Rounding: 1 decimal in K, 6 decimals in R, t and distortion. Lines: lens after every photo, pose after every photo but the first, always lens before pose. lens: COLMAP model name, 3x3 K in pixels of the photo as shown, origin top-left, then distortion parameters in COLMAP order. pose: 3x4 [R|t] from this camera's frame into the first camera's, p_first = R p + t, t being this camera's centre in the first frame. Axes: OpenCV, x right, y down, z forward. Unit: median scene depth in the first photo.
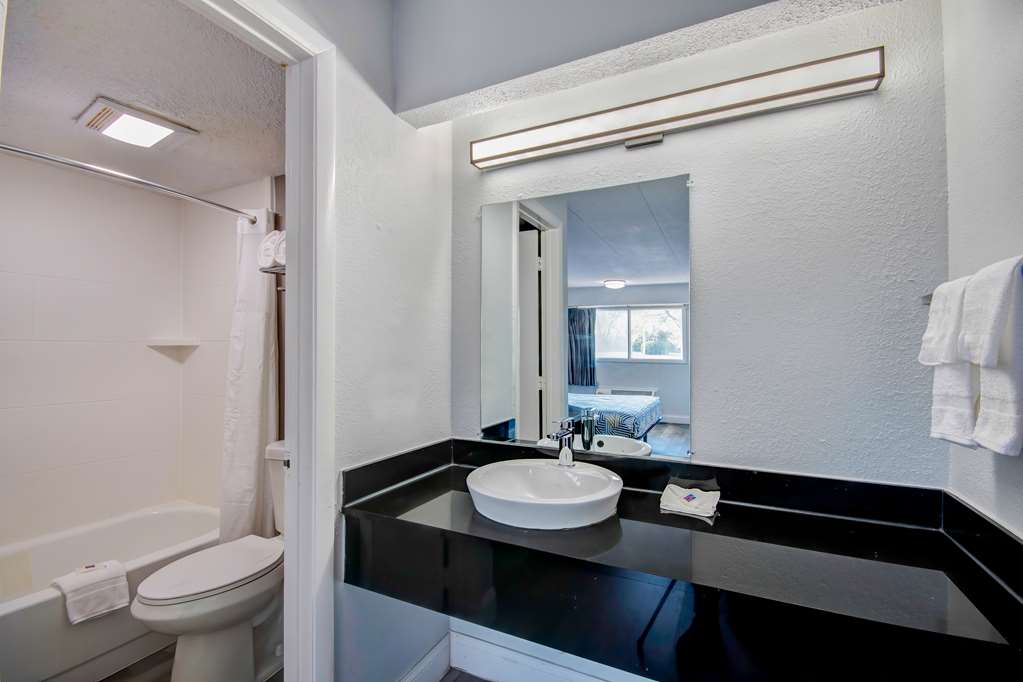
lens RADIAL K [[457.2, 0, 511.5], [0, 457.2, 341.0], [0, 0, 1]] dist [-0.014016, -0.000099]
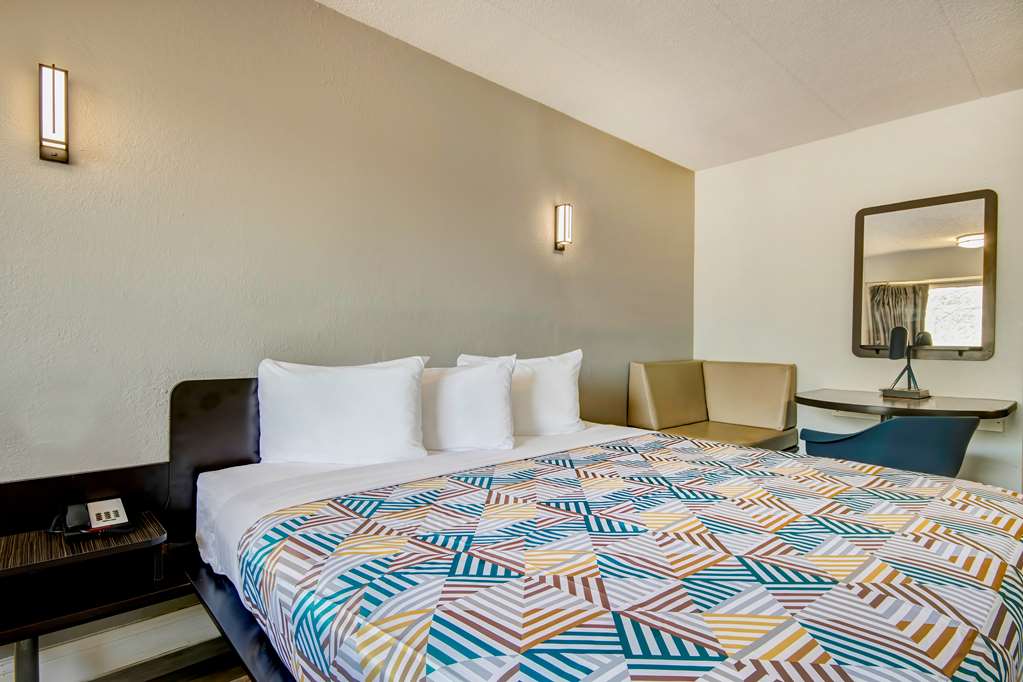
lens RADIAL K [[538.1, 0, 511.5], [0, 538.1, 341.0], [0, 0, 1]] dist [0.010756, 0.000682]
pose [[0.927420, 0.000575, -0.374021, -1.382961], [0.007285, 0.999781, 0.019602, 0.053582], [0.373950, -0.020904, 0.927213, -1.893509]]
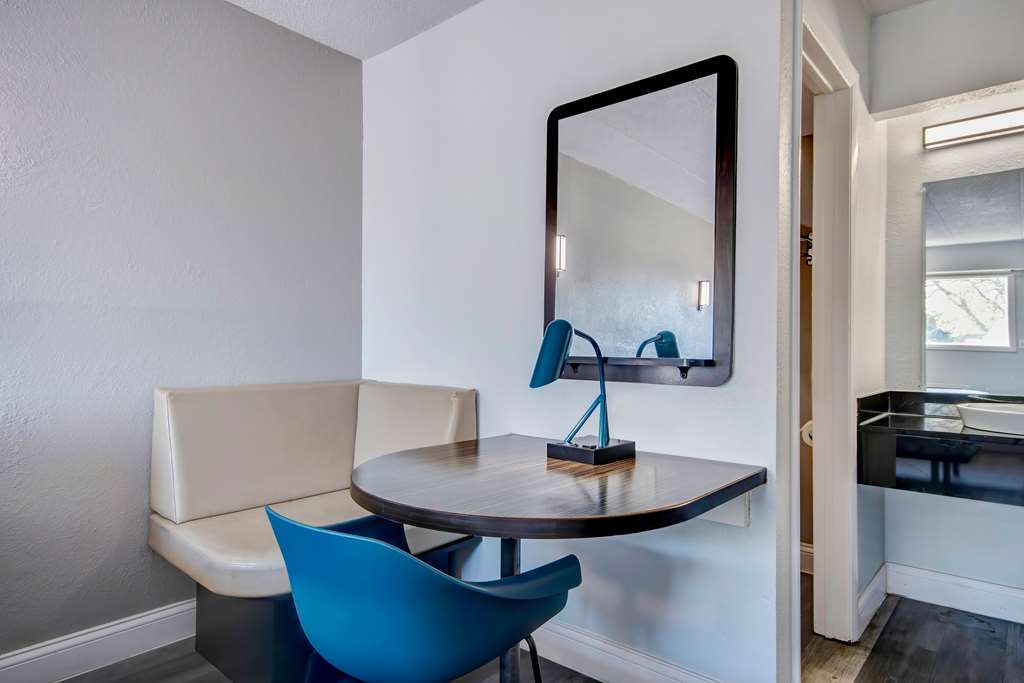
lens RADIAL K [[617.0, 0, 512.0], [0, 617.0, 341.5], [0, 0, 1]] dist [0.040222, 0.001693]
pose [[0.969906, 0.000156, -0.243481, -0.697846], [0.003576, 0.999883, 0.014885, 0.069764], [0.243455, -0.015308, 0.969791, -0.780901]]
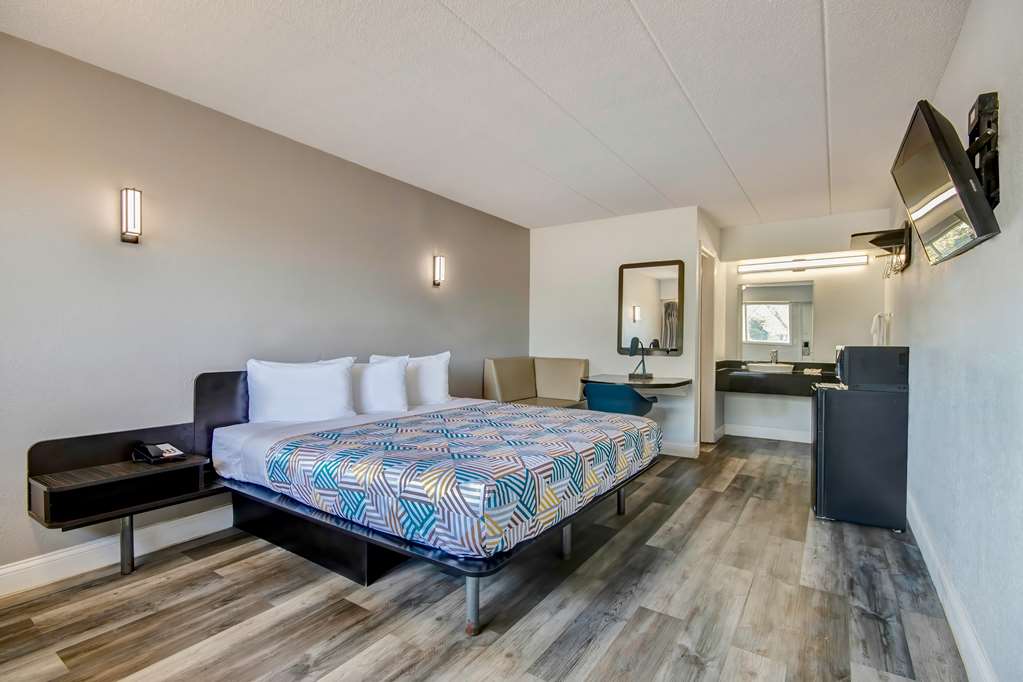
lens RADIAL K [[471.2, 0, 511.5], [0, 471.2, 341.0], [0, 0, 1]] dist [-0.001331, -0.000135]
pose [[0.989572, 0.002555, -0.144018, -1.178185], [0.000941, 0.999707, 0.024199, 0.009238], [0.144037, -0.024083, 0.989279, -2.500077]]
